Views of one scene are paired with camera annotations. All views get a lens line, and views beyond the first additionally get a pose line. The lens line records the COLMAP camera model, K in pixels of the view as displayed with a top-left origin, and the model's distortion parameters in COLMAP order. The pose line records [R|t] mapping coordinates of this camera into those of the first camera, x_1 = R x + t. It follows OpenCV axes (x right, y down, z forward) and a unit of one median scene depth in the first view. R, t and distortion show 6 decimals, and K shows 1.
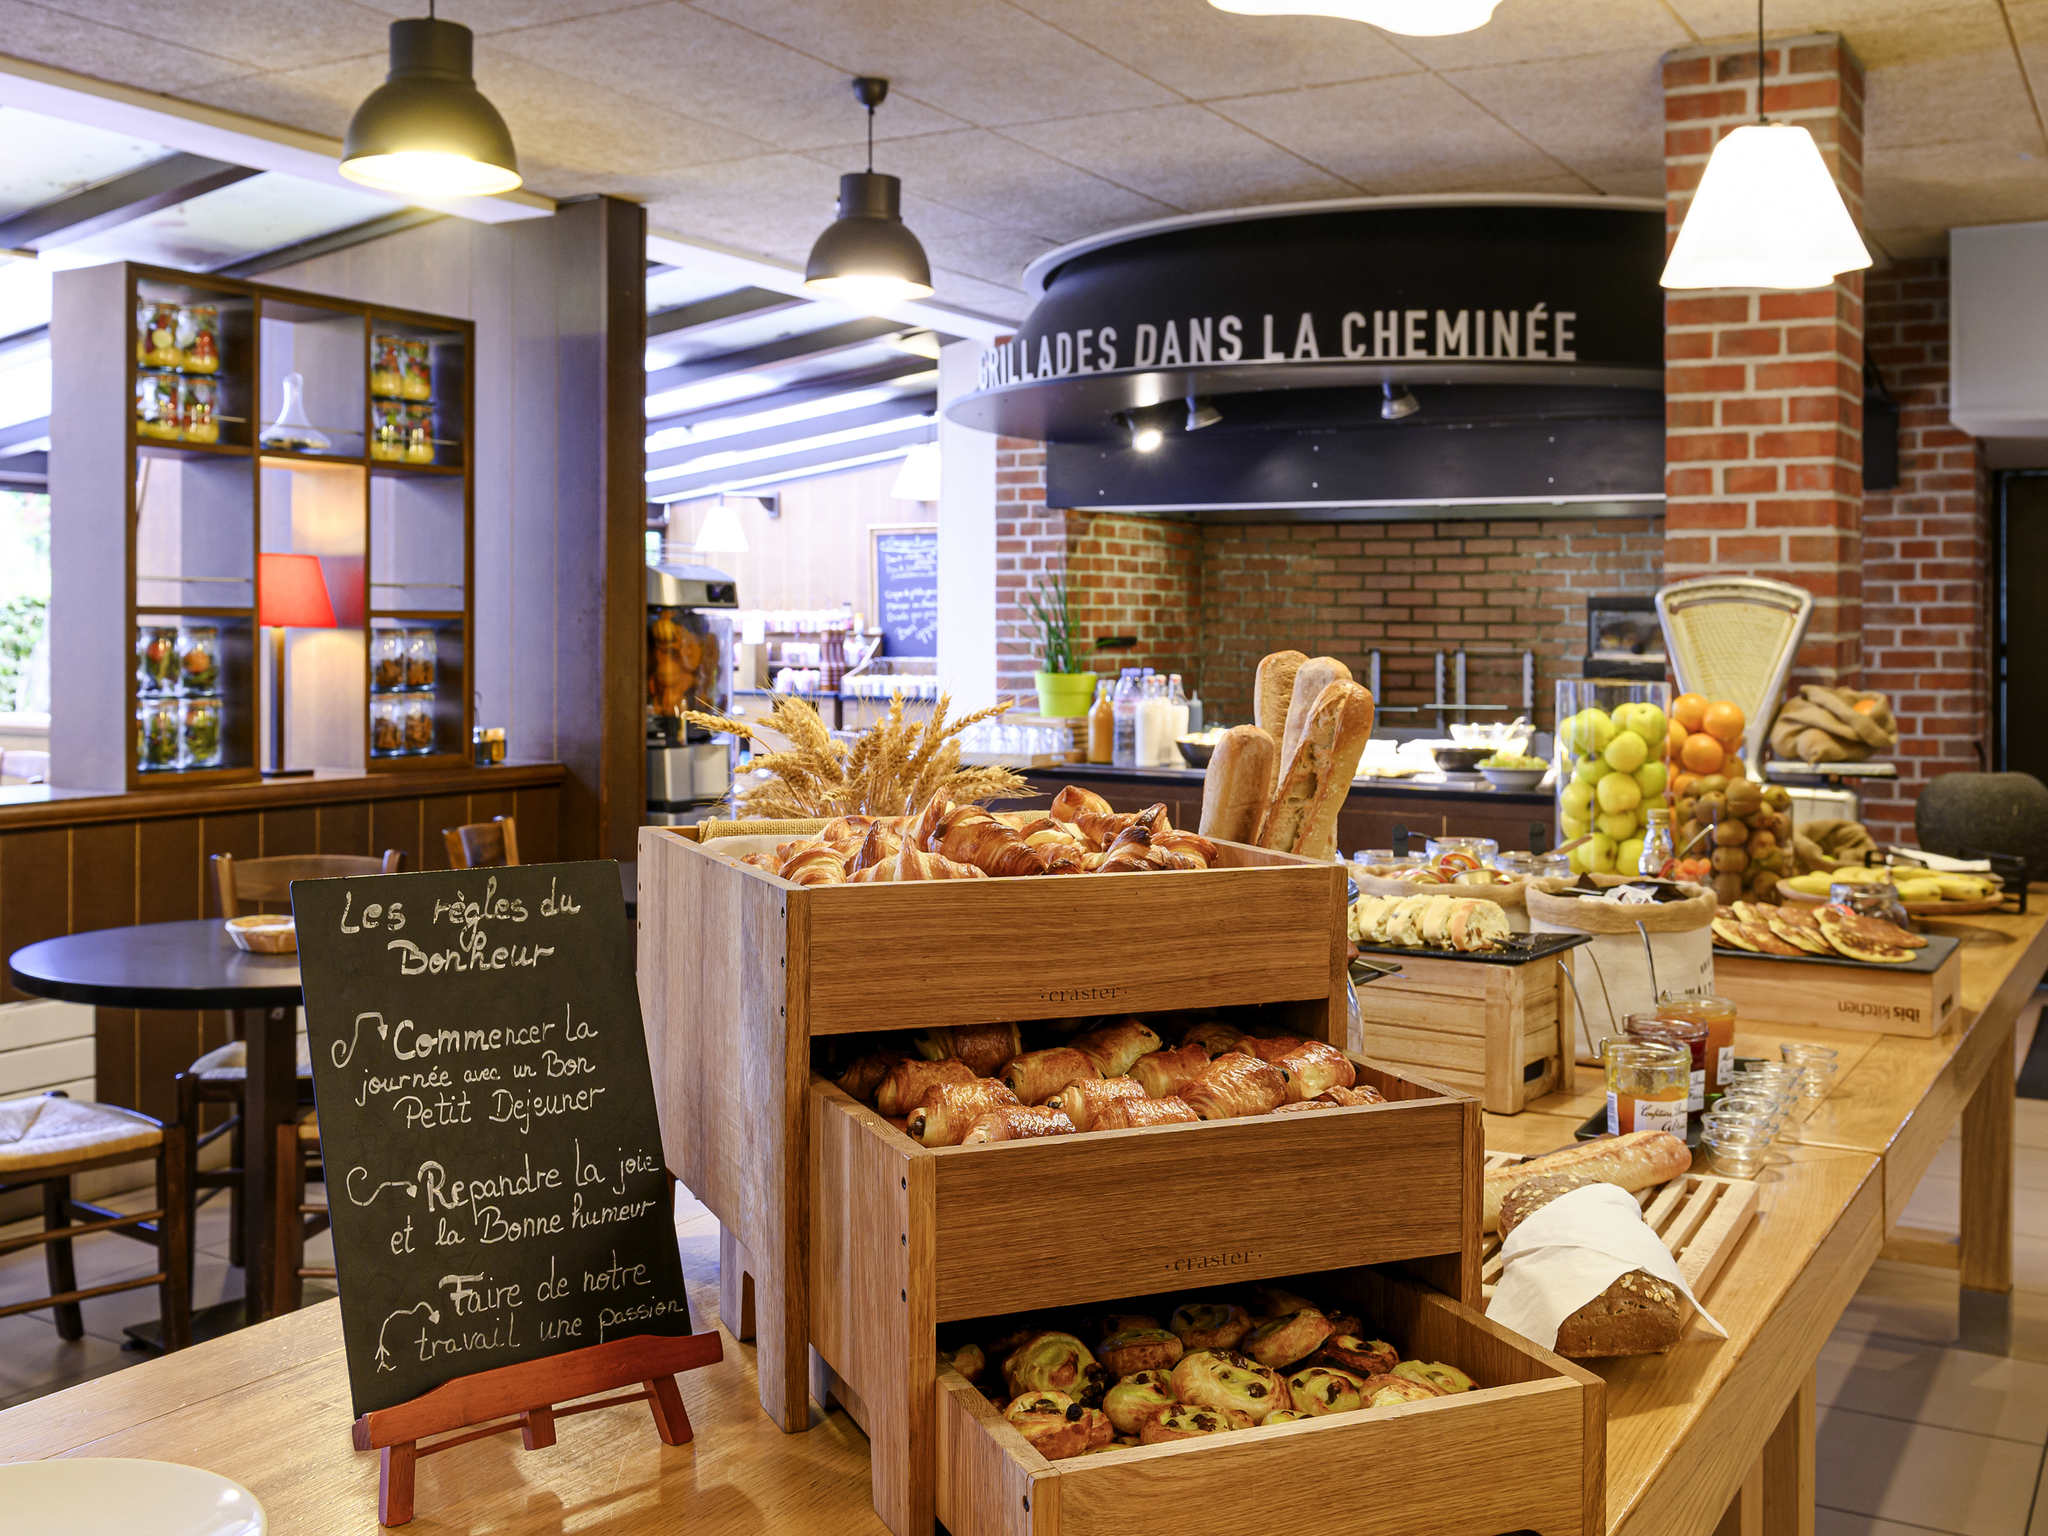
lens RADIAL K [[2011.4, 0, 1024.0], [0, 2011.4, 768.0], [0, 0, 1]] dist [-0.067119, 0.013058]
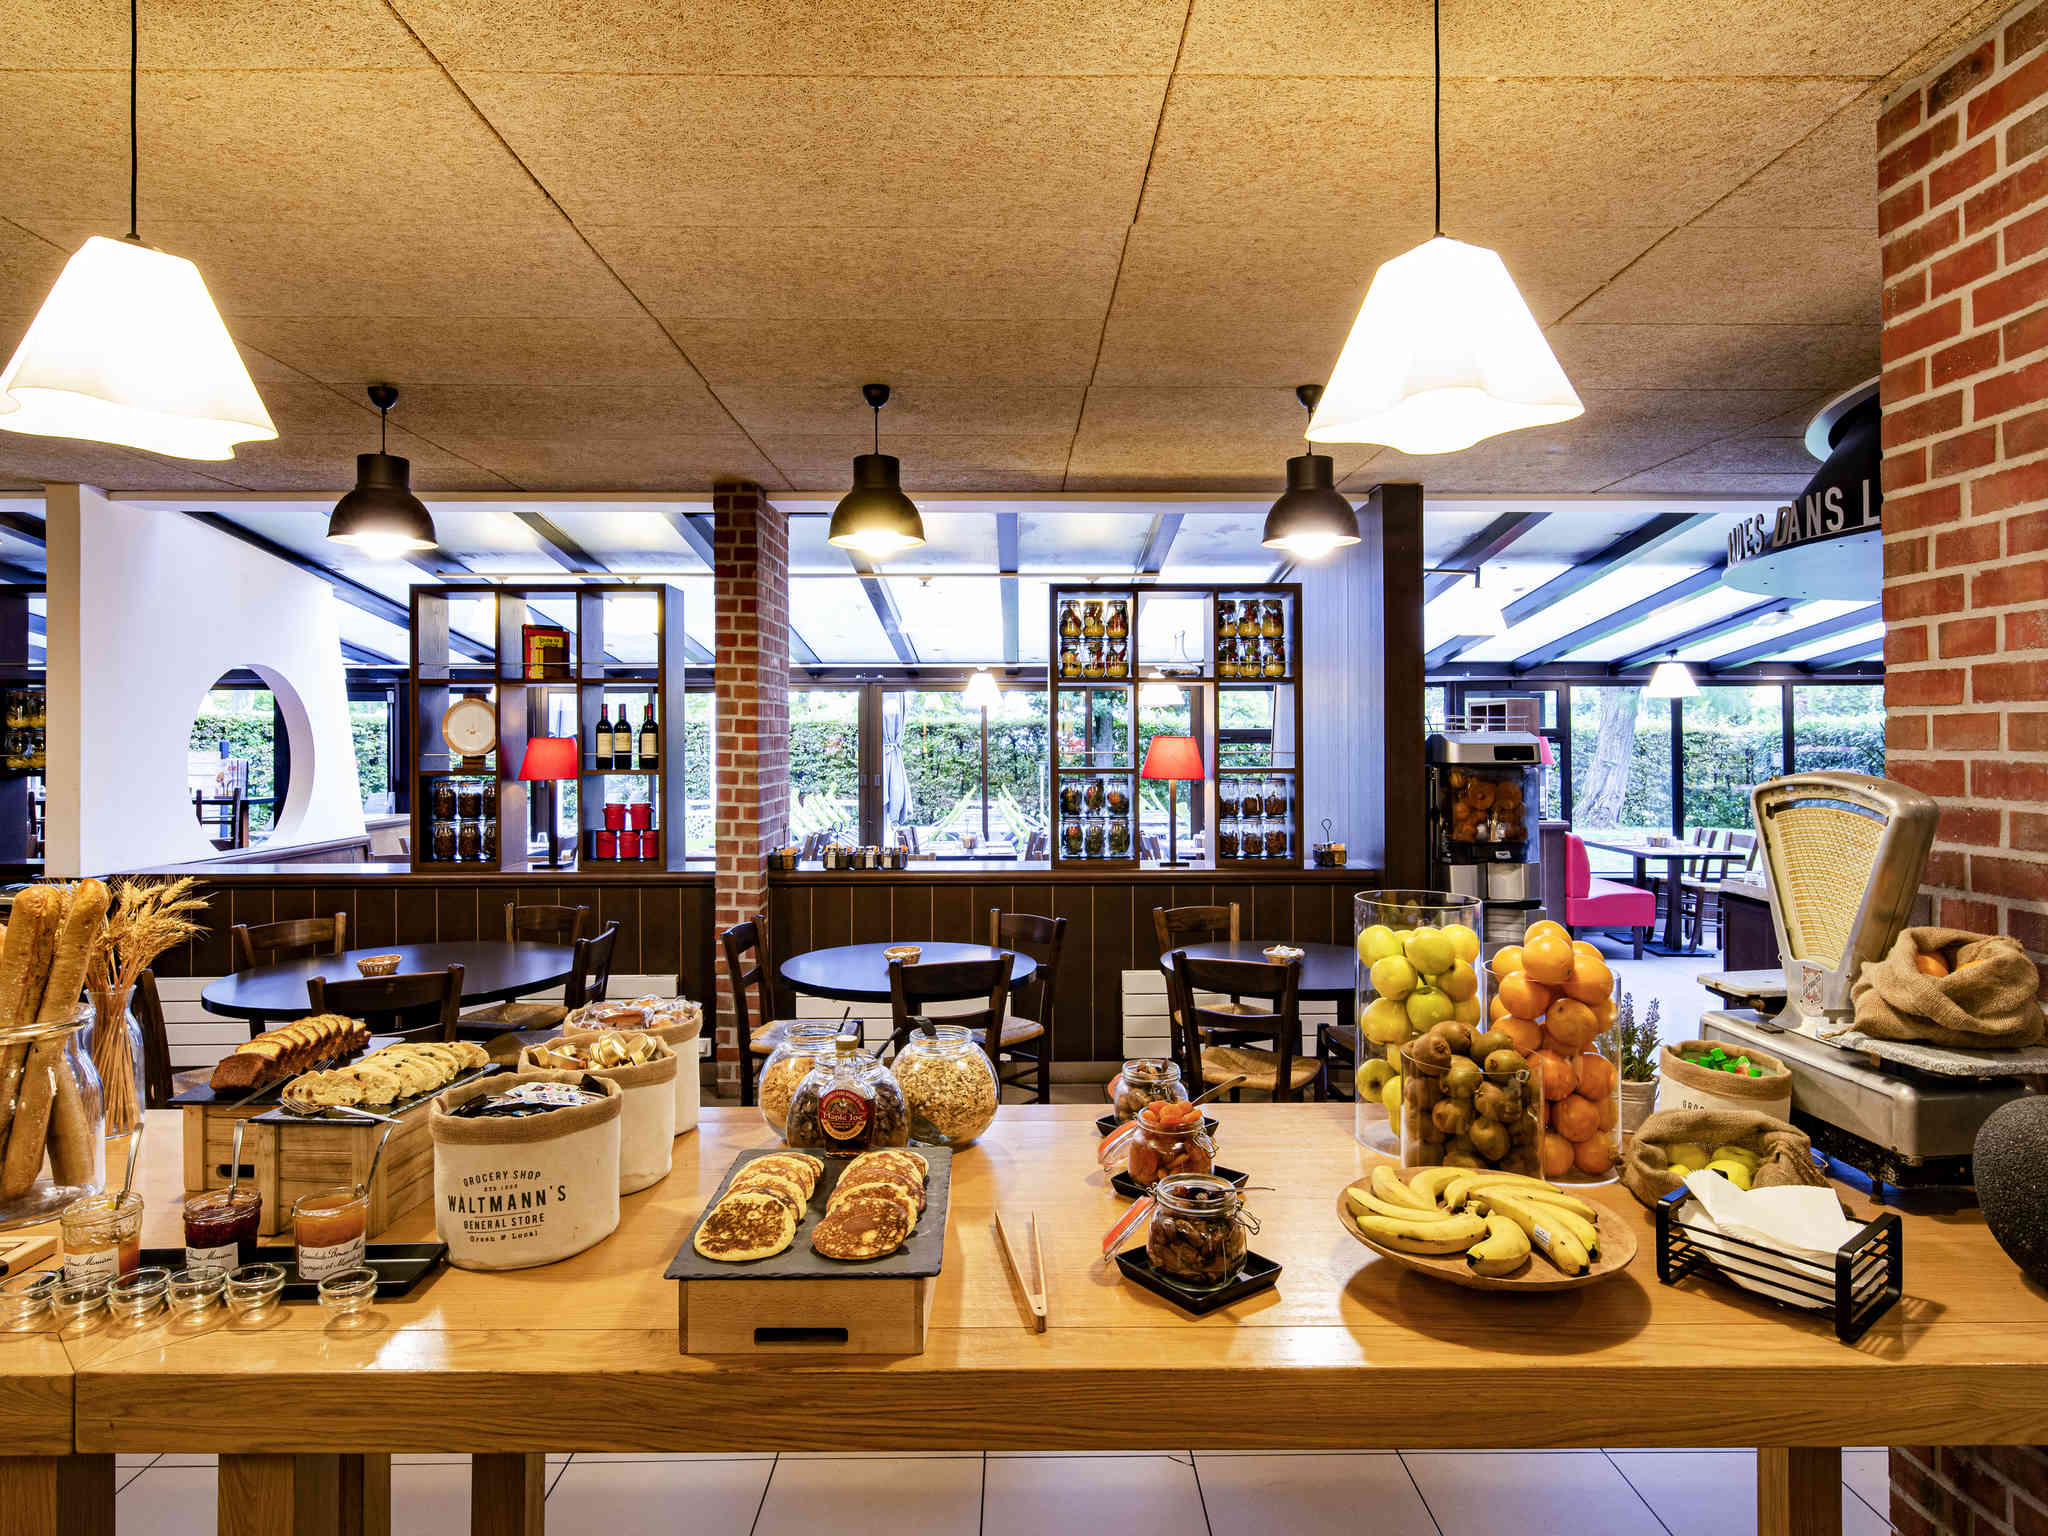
lens RADIAL K [[1188.9, 0, 1021.6], [0, 1188.9, 809.2], [0, 0, 1]] dist [-0.003333, 0.003506]
pose [[0.513938, 0.040798, -0.856857, 0.539757], [-0.052699, 0.998483, 0.015932, -0.065955], [0.856207, 0.036968, 0.515309, 0.448543]]
